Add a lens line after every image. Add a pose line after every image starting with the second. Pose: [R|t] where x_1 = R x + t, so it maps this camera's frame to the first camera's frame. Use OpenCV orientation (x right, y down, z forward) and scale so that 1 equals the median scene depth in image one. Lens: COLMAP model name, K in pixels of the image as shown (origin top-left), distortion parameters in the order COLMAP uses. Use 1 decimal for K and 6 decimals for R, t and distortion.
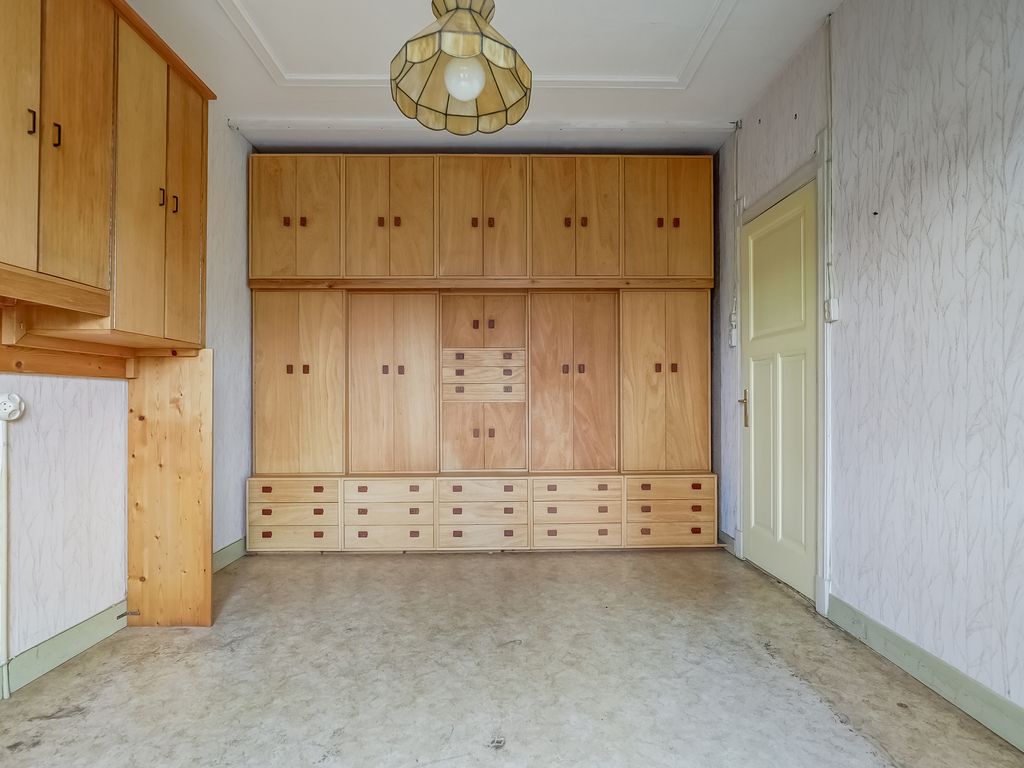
lens RADIAL K [[519.5, 0, 518.1], [0, 519.5, 392.8], [0, 0, 1]] dist [-0.011807, 0.001316]
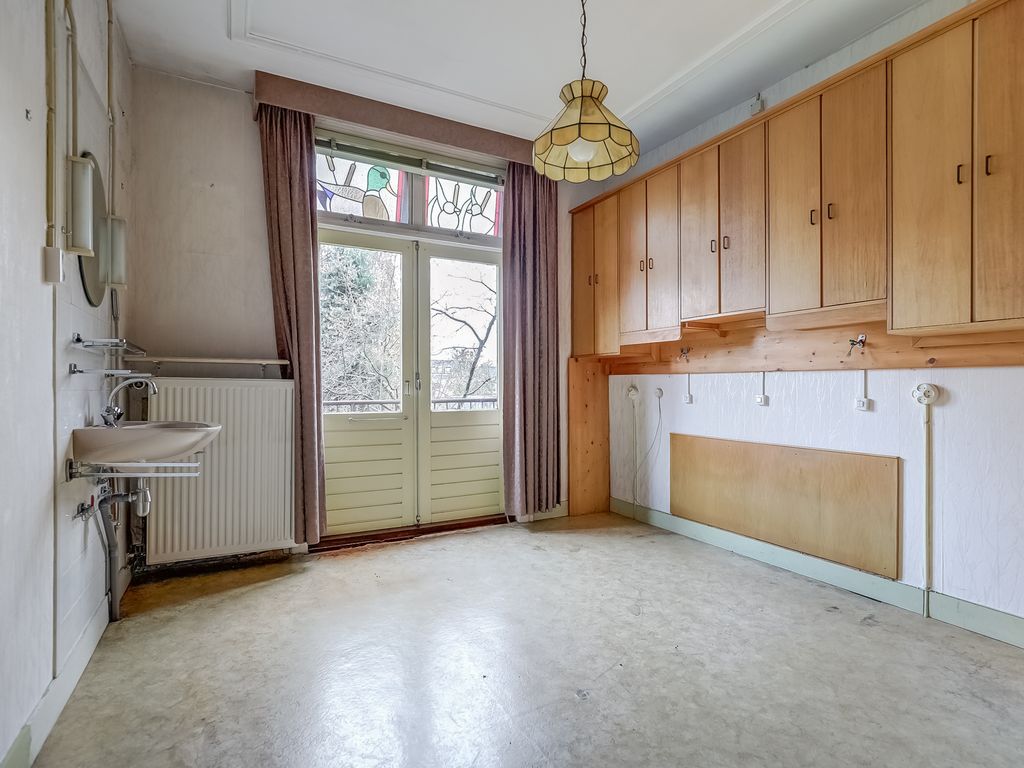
lens RADIAL K [[519.5, 0, 518.1], [0, 519.5, 392.8], [0, 0, 1]] dist [-0.011807, 0.001316]
pose [[-0.889454, 0.007365, -0.456965, 0.543345], [0.008997, 0.999959, -0.001395, 0.015795], [0.456935, -0.005352, -0.889484, 1.753633]]
